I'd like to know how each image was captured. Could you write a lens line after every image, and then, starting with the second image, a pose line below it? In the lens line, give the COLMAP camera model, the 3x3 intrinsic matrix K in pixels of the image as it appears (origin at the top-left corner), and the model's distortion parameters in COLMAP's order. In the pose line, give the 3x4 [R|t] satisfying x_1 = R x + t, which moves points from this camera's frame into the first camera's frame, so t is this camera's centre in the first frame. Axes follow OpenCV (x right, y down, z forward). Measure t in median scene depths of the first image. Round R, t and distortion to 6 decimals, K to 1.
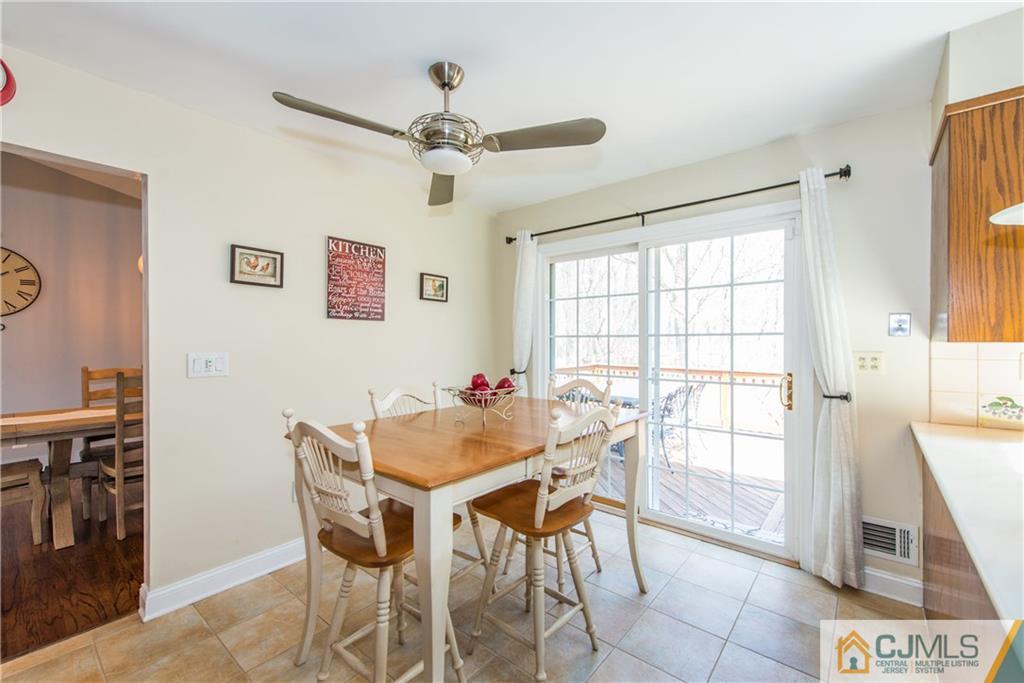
lens RADIAL K [[420.9, 0, 511.3], [0, 420.9, 337.5], [0, 0, 1]] dist [0.003814, -0.002004]
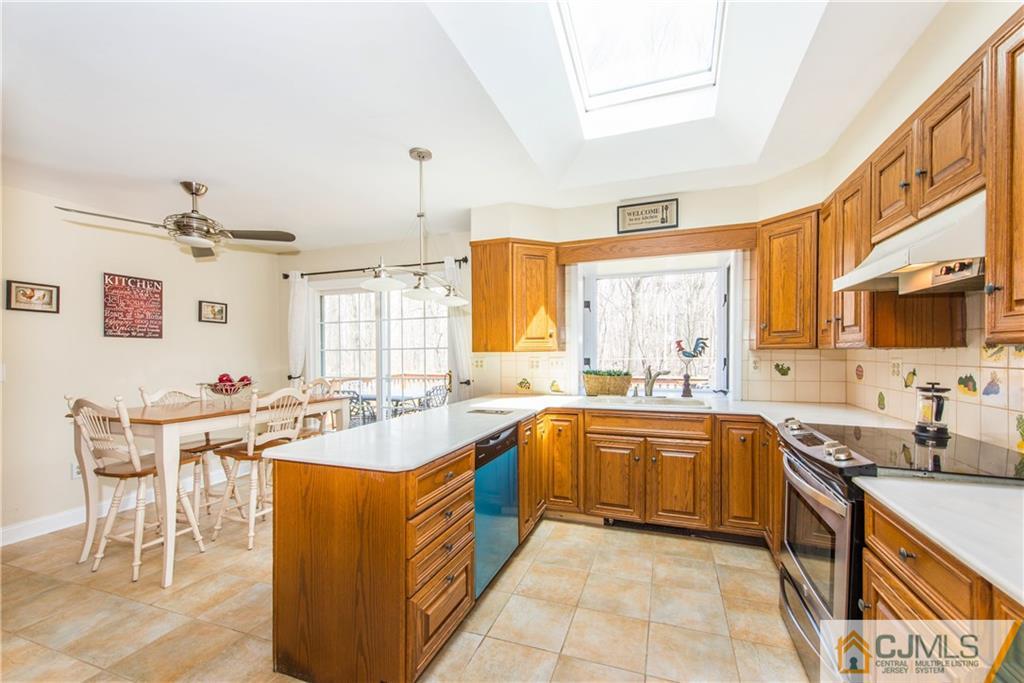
lens RADIAL K [[420.9, 0, 524.1], [0, 420.9, 353.6], [0, 0, 1]] dist [0.003814, -0.002004]
pose [[0.937940, -0.006751, 0.346732, 0.312392], [0.004634, 0.999965, 0.006934, 0.003249], [-0.346767, -0.004897, 0.937939, -0.638715]]
